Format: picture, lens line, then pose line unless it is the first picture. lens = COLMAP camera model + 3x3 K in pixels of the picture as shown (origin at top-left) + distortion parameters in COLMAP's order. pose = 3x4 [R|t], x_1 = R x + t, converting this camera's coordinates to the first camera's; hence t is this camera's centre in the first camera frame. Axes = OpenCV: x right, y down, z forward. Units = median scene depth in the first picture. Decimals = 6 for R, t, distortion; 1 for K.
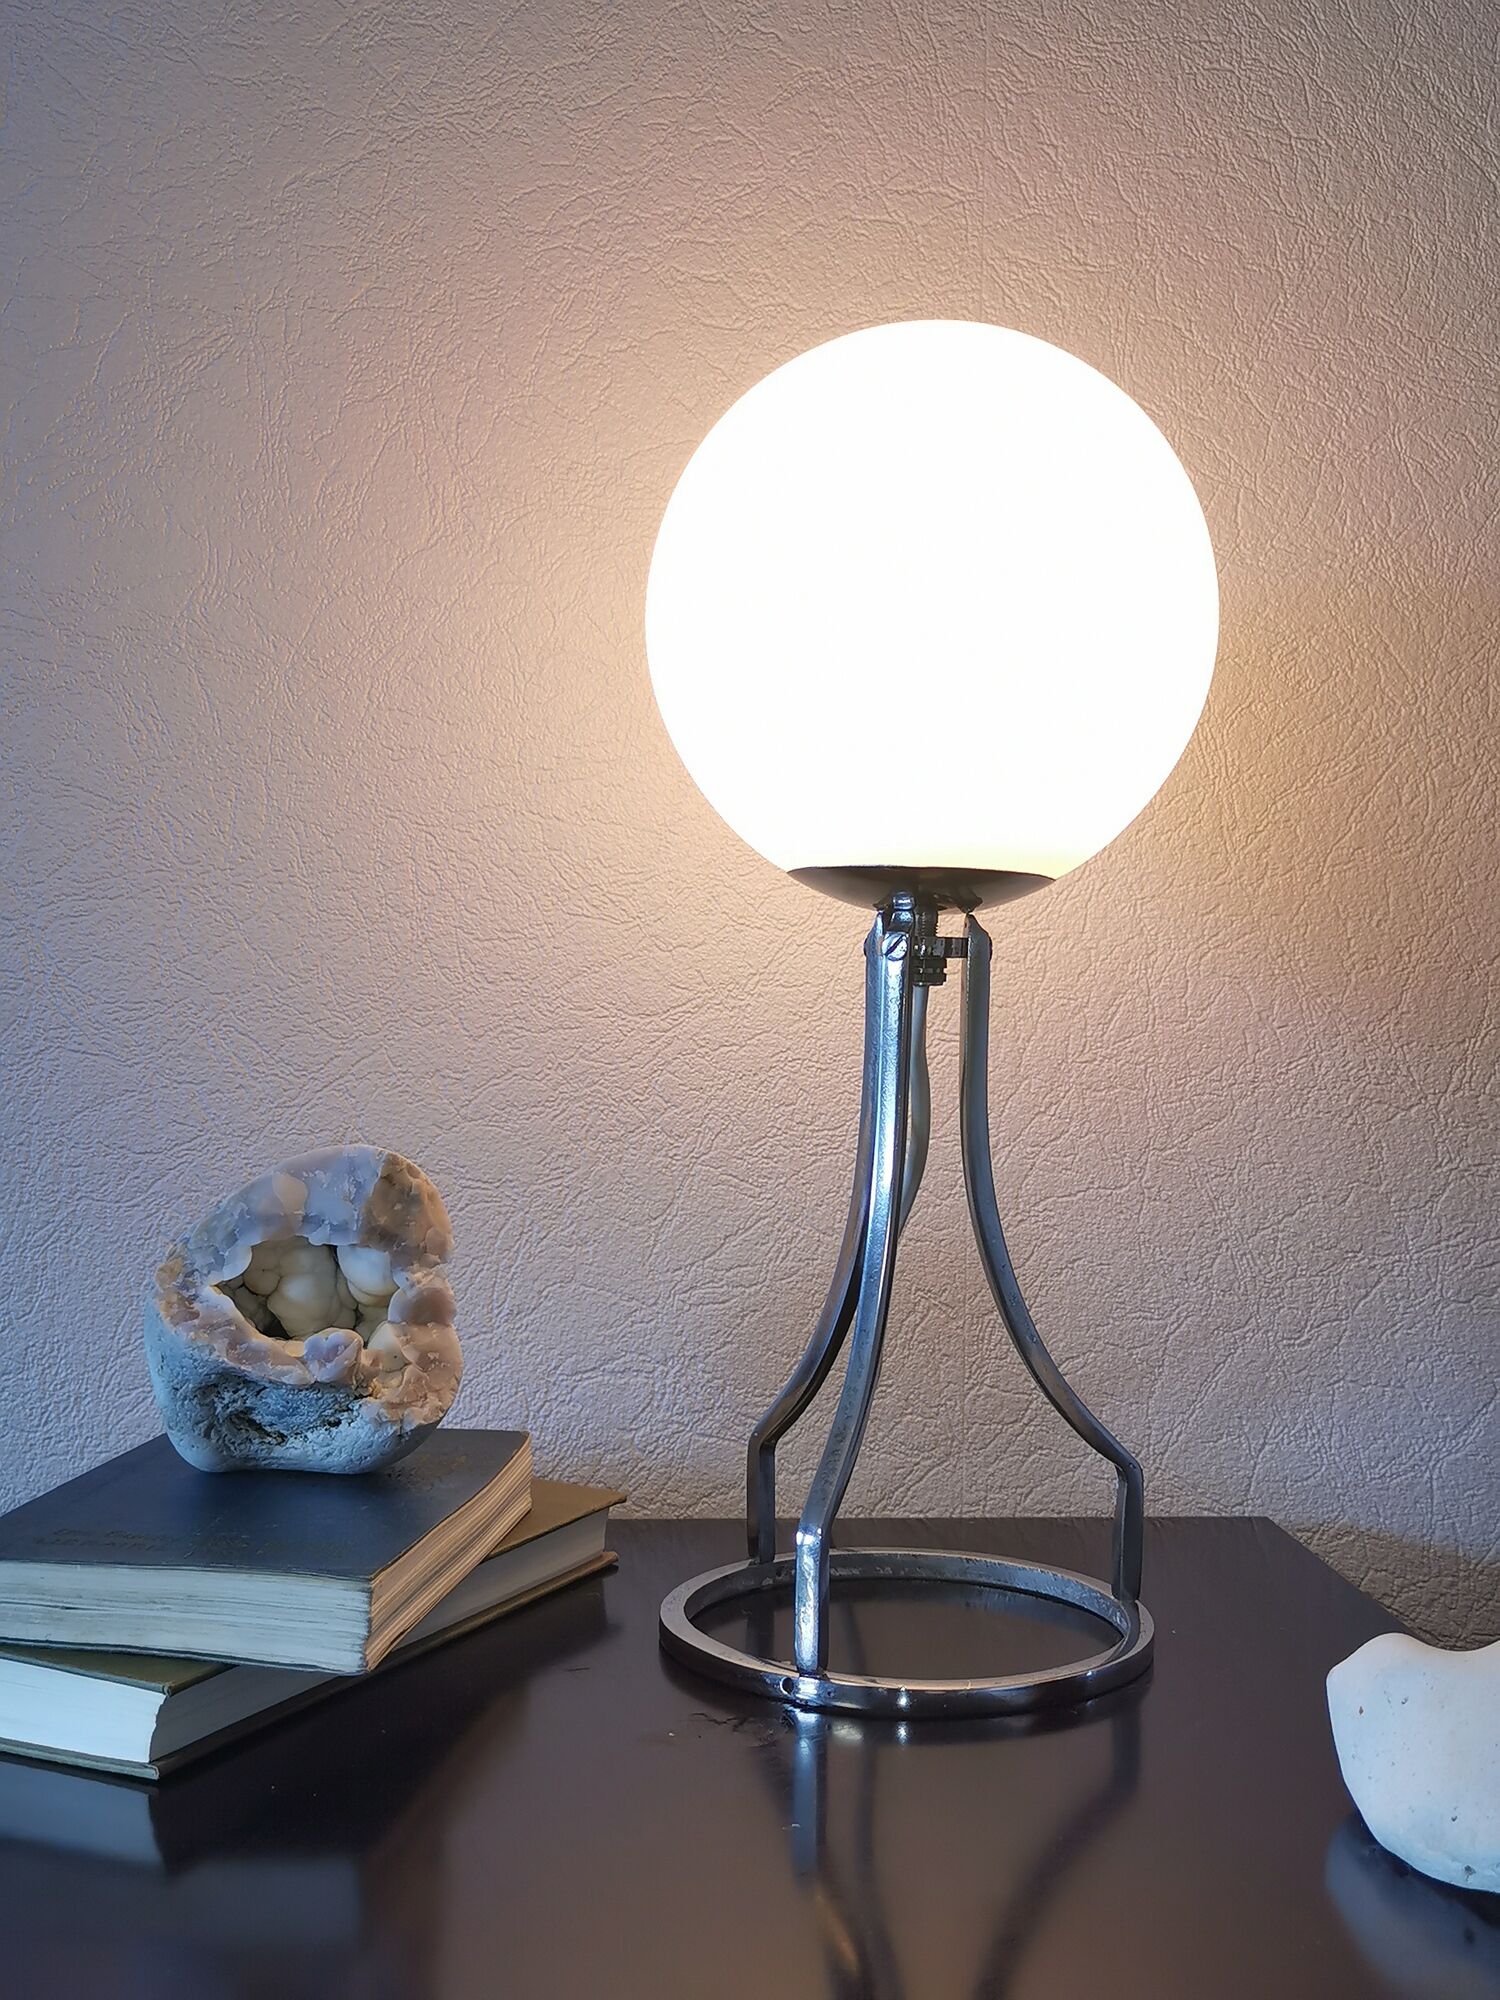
lens RADIAL K [[2300.1, 0, 777.5], [0, 2300.1, 1000.1], [0, 0, 1]] dist [0.016955, 0.000000]
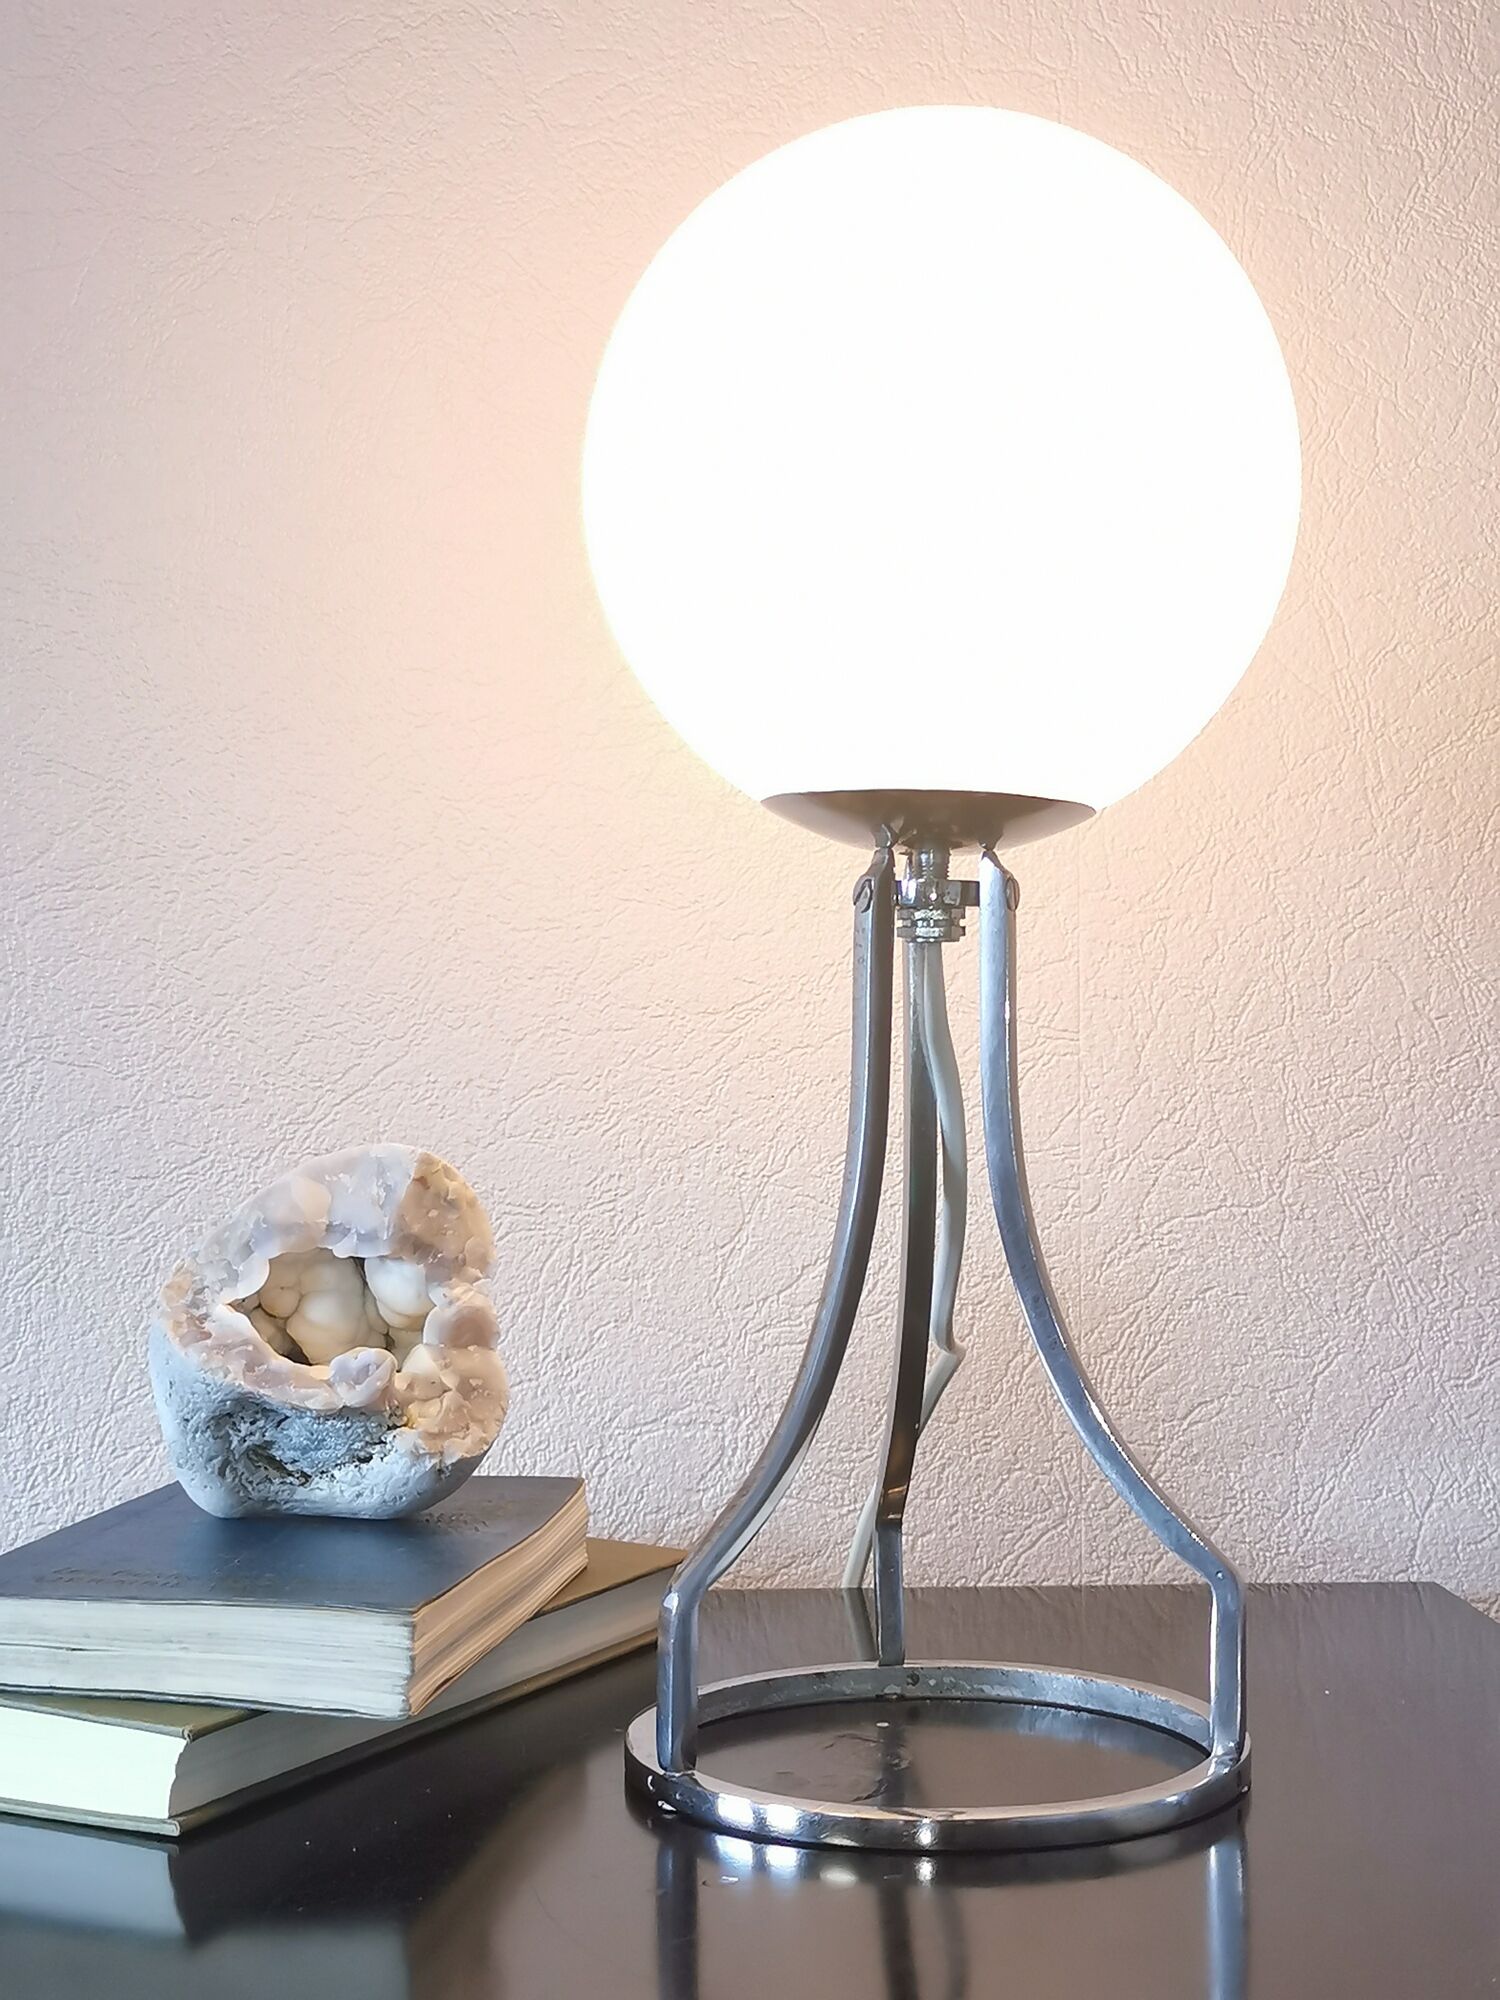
lens RADIAL K [[2722.9, 0, 784.3], [0, 2722.9, 1023.8], [0, 0, 1]] dist [0.017253, 0.000000]
pose [[0.999589, -0.016479, -0.023455, -0.004029], [0.015933, 0.999602, -0.023272, 0.035362], [0.023829, 0.022889, 0.999454, -0.032542]]
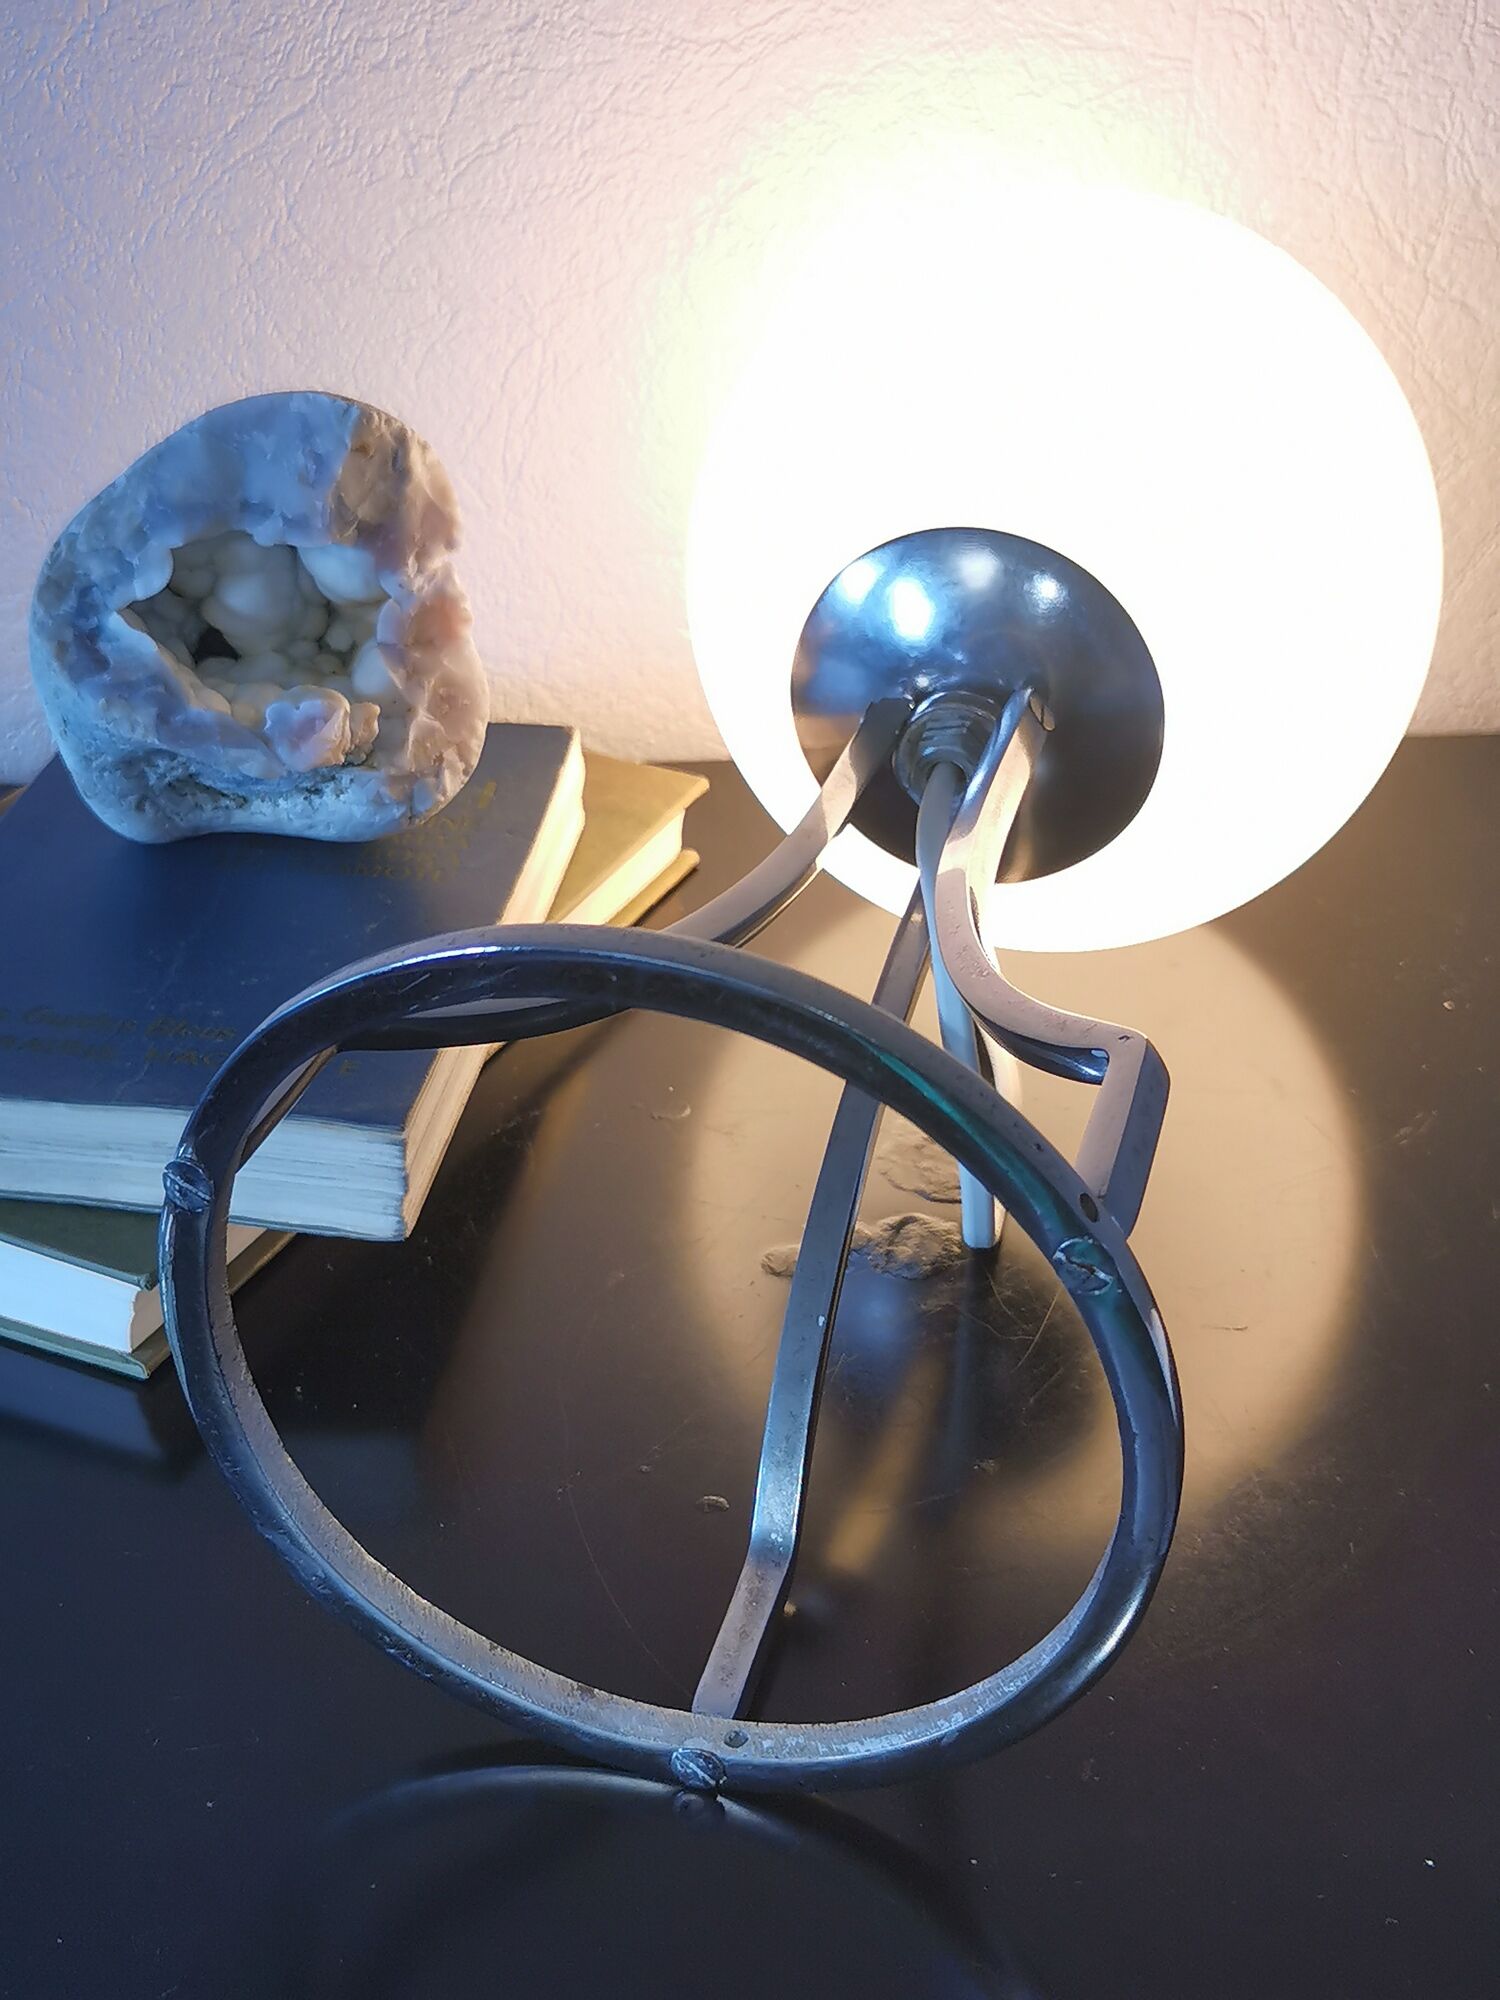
lens RADIAL K [[2722.9, 0, 741.3], [0, 2722.9, 1009.3], [0, 0, 1]] dist [0.017253, 0.000000]
pose [[0.999912, -0.005741, -0.011927, -0.040022], [0.010874, 0.870063, 0.492820, -0.137284], [0.007548, -0.492906, 0.870050, 0.183966]]
